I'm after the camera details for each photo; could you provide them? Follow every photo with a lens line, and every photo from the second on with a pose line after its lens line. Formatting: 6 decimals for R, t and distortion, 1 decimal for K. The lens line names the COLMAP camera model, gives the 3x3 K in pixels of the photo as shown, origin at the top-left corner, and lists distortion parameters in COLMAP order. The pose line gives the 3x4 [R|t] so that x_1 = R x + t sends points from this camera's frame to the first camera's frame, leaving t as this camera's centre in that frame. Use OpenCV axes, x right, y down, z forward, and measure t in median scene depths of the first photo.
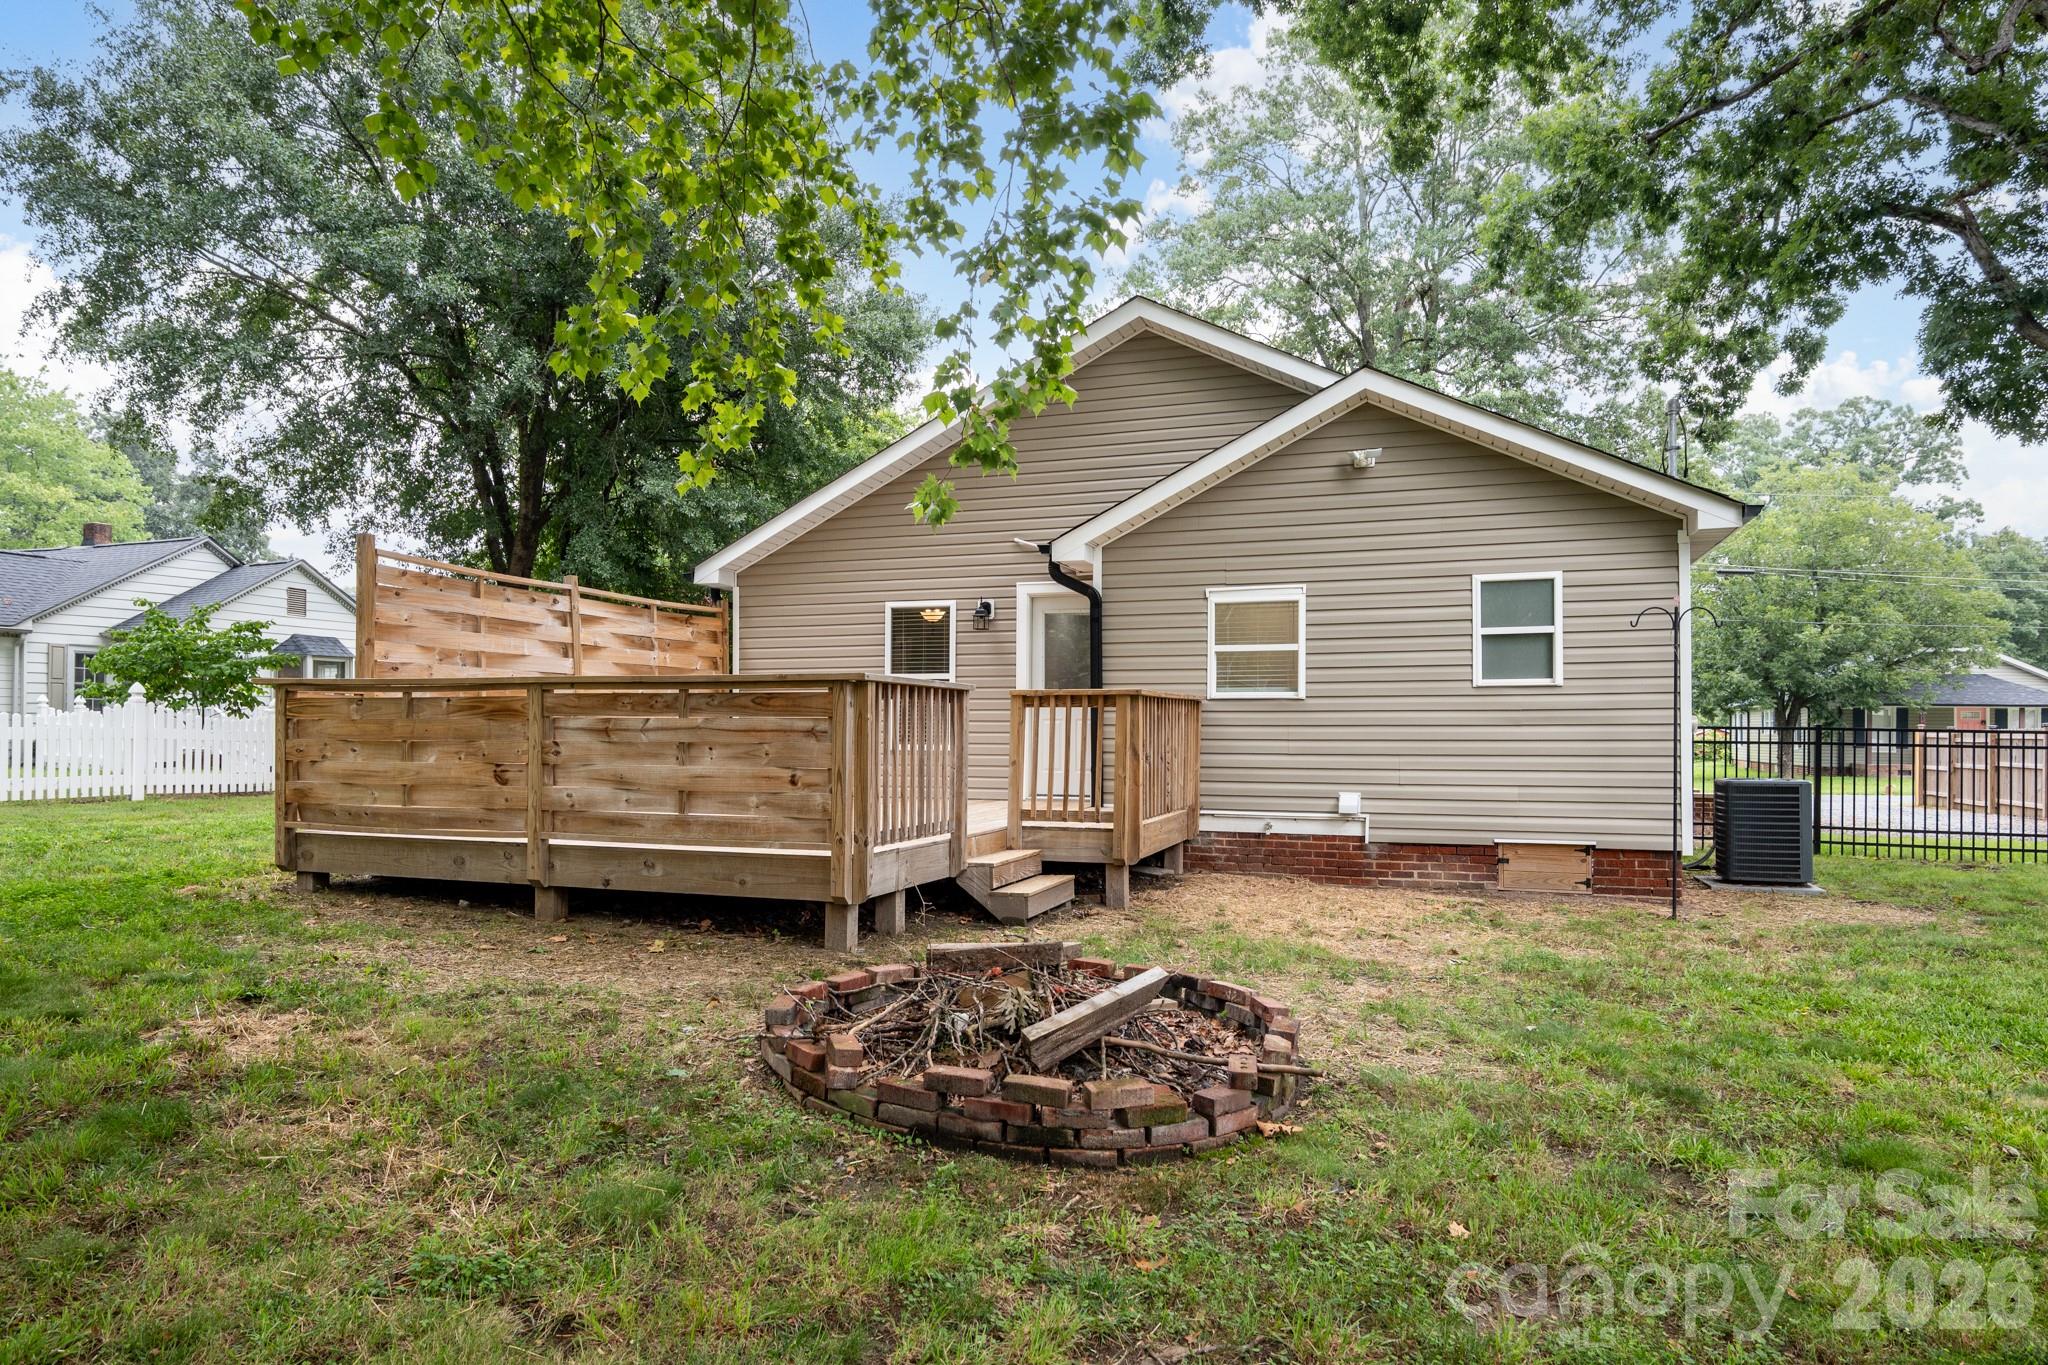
lens RADIAL K [[1213.3, 0, 1020.1], [0, 1213.3, 698.2], [0, 0, 1]] dist [0.002240, -0.000145]
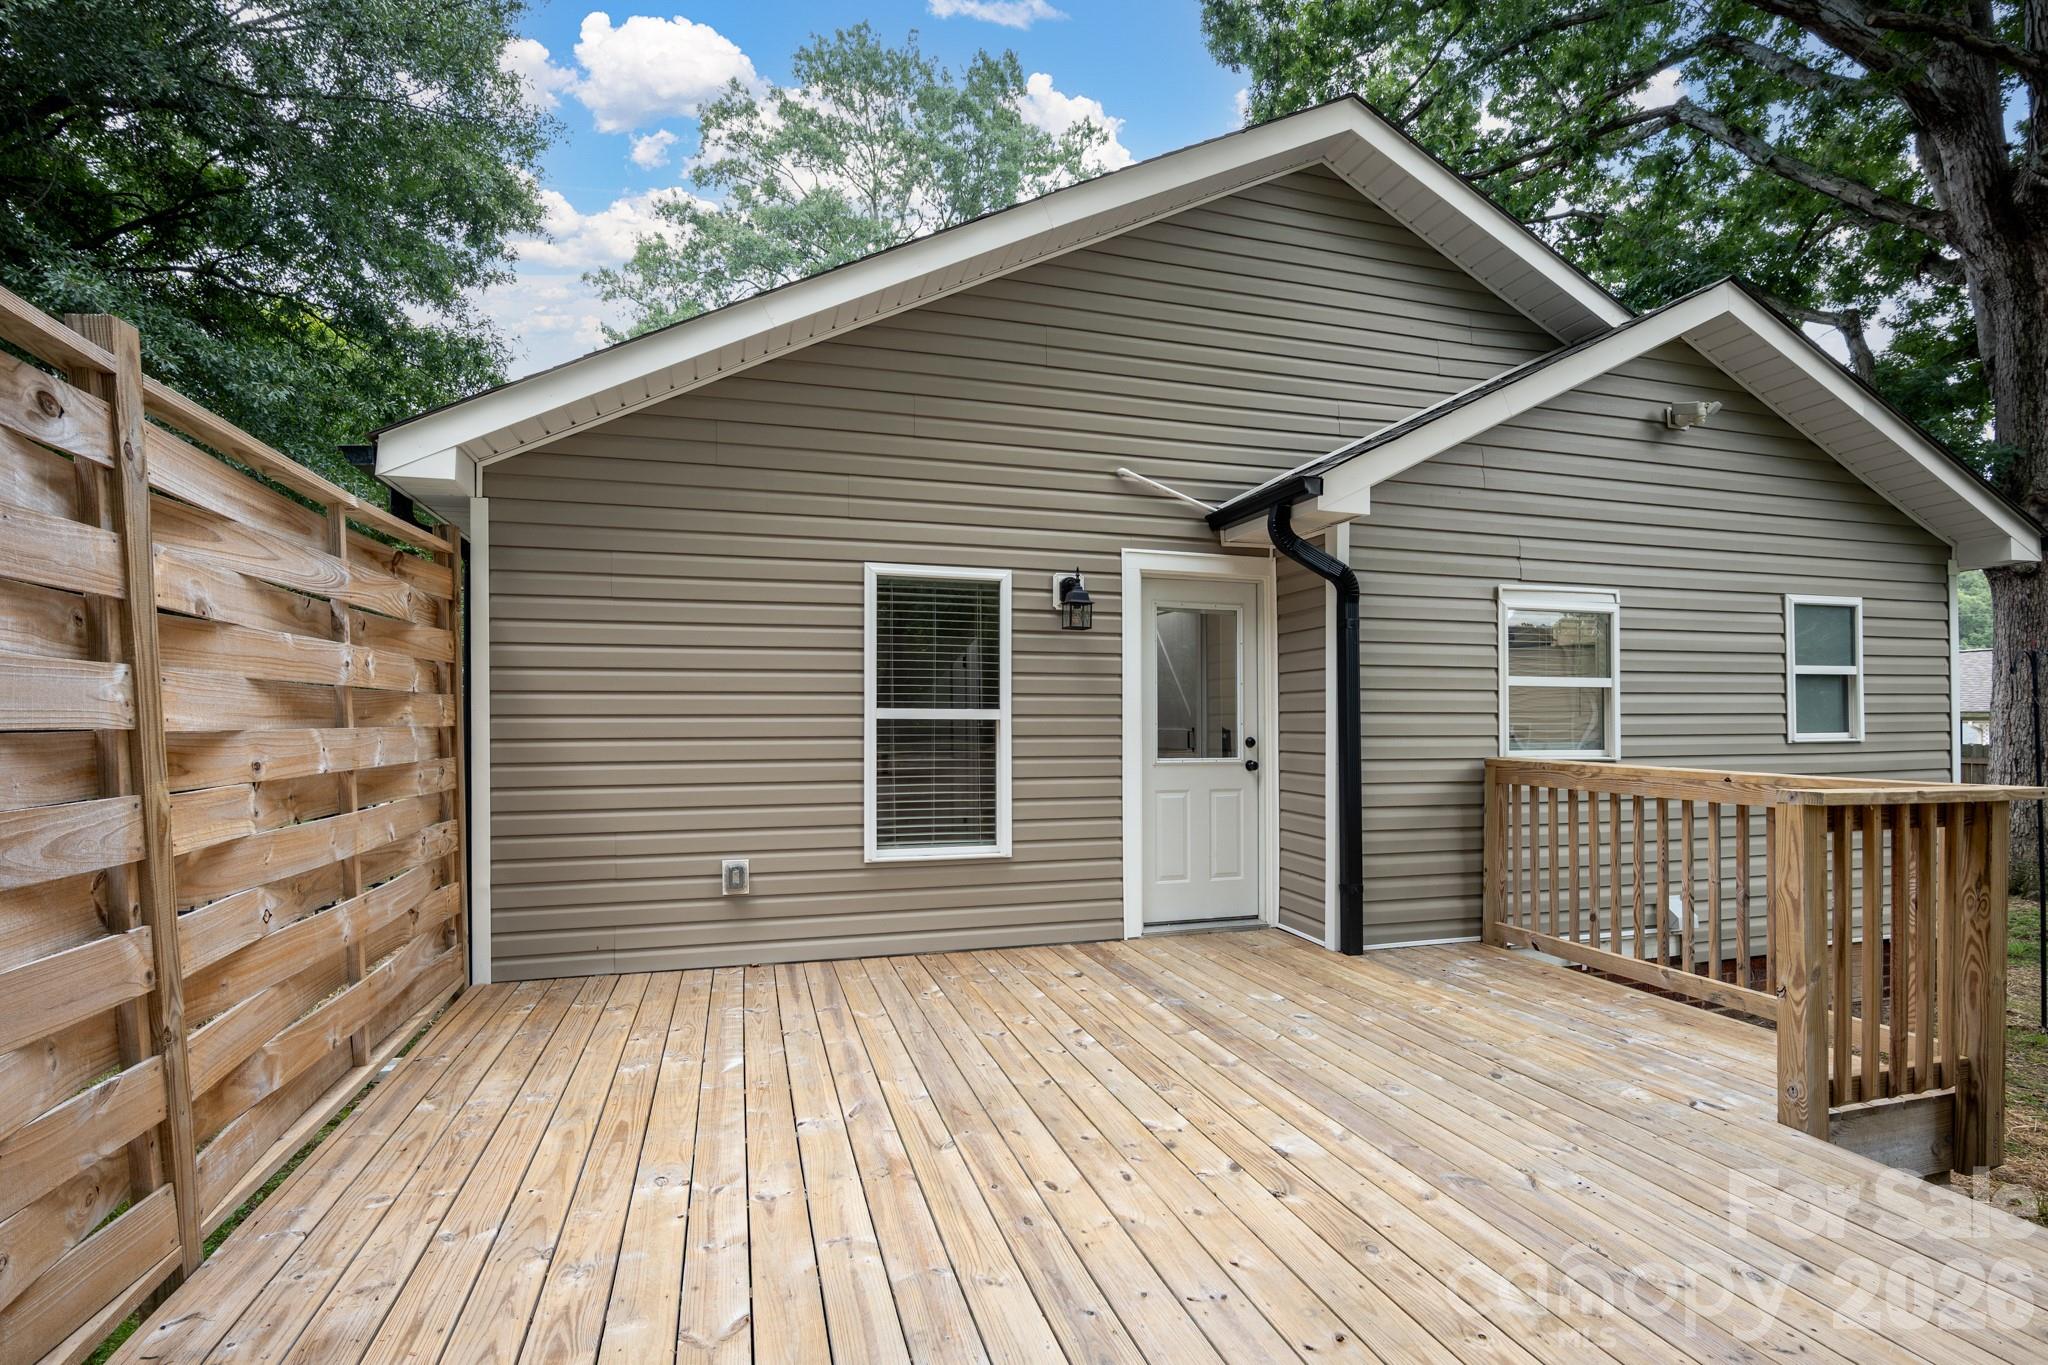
lens RADIAL K [[979.9, 0, 1024.6], [0, 979.9, 695.7], [0, 0, 1]] dist [-0.014725, 0.001495]
pose [[0.807286, 0.013814, 0.589999, -0.337490], [-0.011979, 0.999904, -0.007019, -0.026957], [-0.590039, -0.001401, 0.807373, 0.741085]]
